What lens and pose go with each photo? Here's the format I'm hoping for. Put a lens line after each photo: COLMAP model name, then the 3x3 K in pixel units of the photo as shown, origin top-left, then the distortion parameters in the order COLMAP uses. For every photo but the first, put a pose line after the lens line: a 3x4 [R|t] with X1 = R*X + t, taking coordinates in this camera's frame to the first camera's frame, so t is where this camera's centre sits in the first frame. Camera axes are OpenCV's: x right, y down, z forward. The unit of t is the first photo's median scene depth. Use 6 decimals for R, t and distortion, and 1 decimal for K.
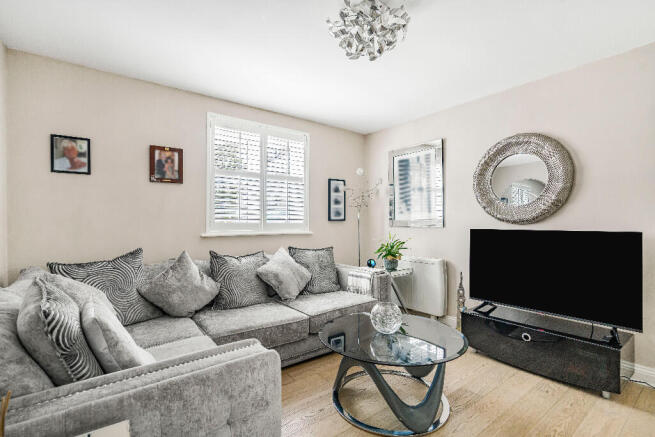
lens RADIAL K [[304.6, 0, 323.3], [0, 304.6, 222.0], [0, 0, 1]] dist [0.004118, 0.000775]
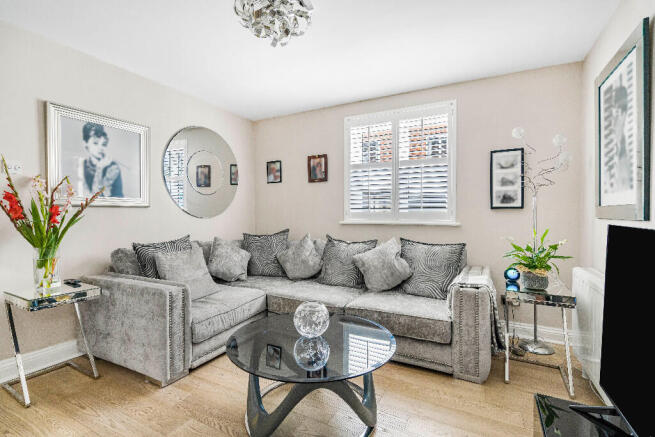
lens RADIAL K [[304.6, 0, 326.1], [0, 304.6, 218.3], [0, 0, 1]] dist [0.004118, 0.000775]
pose [[0.417330, 0.015246, -0.908627, 0.701992], [-0.000704, 0.999864, 0.016453, 0.008246], [0.908755, -0.006226, 0.417284, 0.465892]]
